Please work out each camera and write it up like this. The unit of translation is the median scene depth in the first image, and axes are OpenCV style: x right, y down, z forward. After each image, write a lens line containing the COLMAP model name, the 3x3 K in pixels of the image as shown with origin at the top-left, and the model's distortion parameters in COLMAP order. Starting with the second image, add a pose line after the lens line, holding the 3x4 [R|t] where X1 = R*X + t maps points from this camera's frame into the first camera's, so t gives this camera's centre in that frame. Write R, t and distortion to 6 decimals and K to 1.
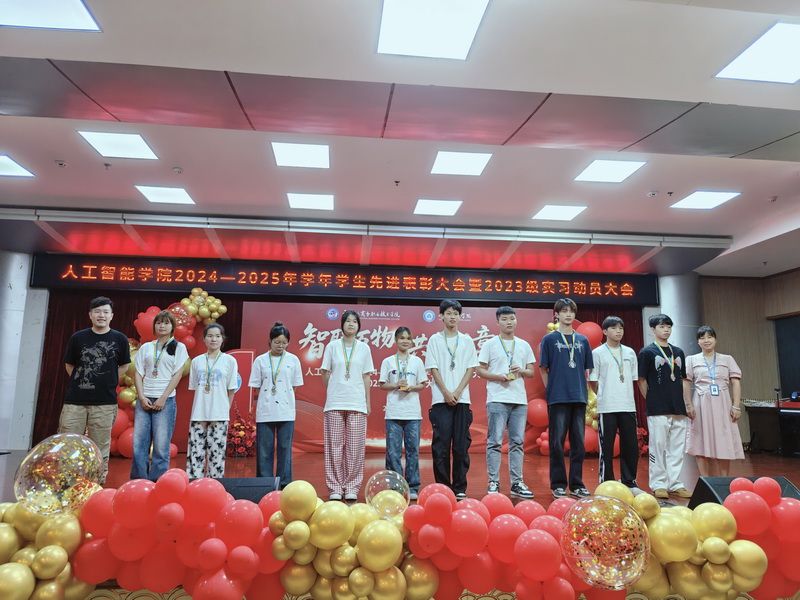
lens RADIAL K [[559.1, 0, 404.3], [0, 559.1, 303.3], [0, 0, 1]] dist [0.035071, -0.041147]
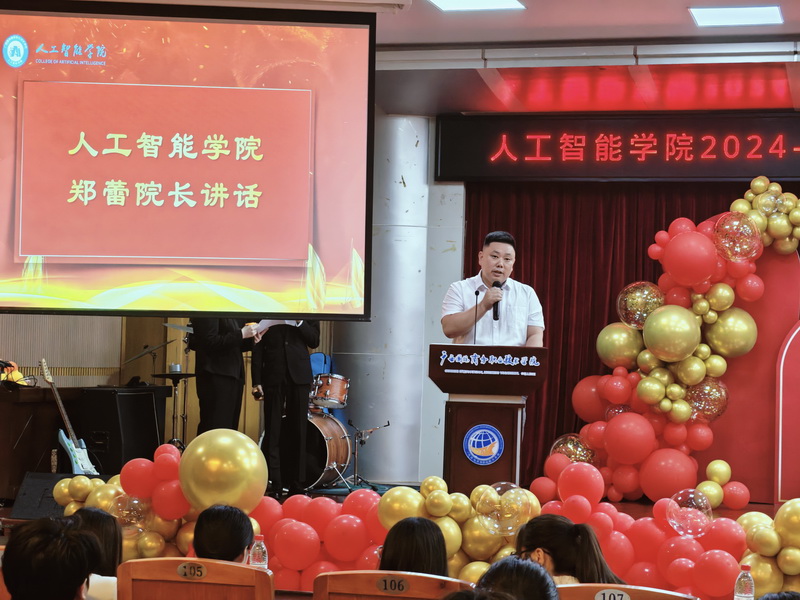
lens RADIAL K [[1729.2, 0, 400.0], [0, 1729.2, 300.0], [0, 0, 1]] dist [-0.023872, 0.069417]
pose [[0.925896, 0.000076, -0.377779, -0.090154], [0.044108, 0.993139, 0.108305, -0.100648], [0.375196, -0.116942, 0.919539, -0.541418]]
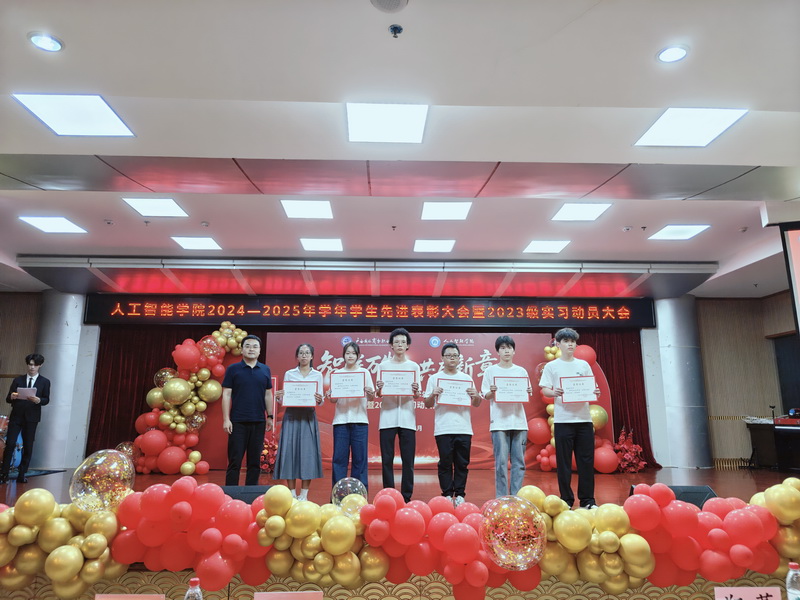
lens RADIAL K [[552.6, 0, 402.0], [0, 552.6, 299.7], [0, 0, 1]] dist [0.038135, -0.041517]
pose [[0.997363, -0.024358, -0.068362, 0.060926], [0.021498, 0.998875, -0.042268, -0.016720], [0.069315, 0.040687, 0.996765, -0.087988]]
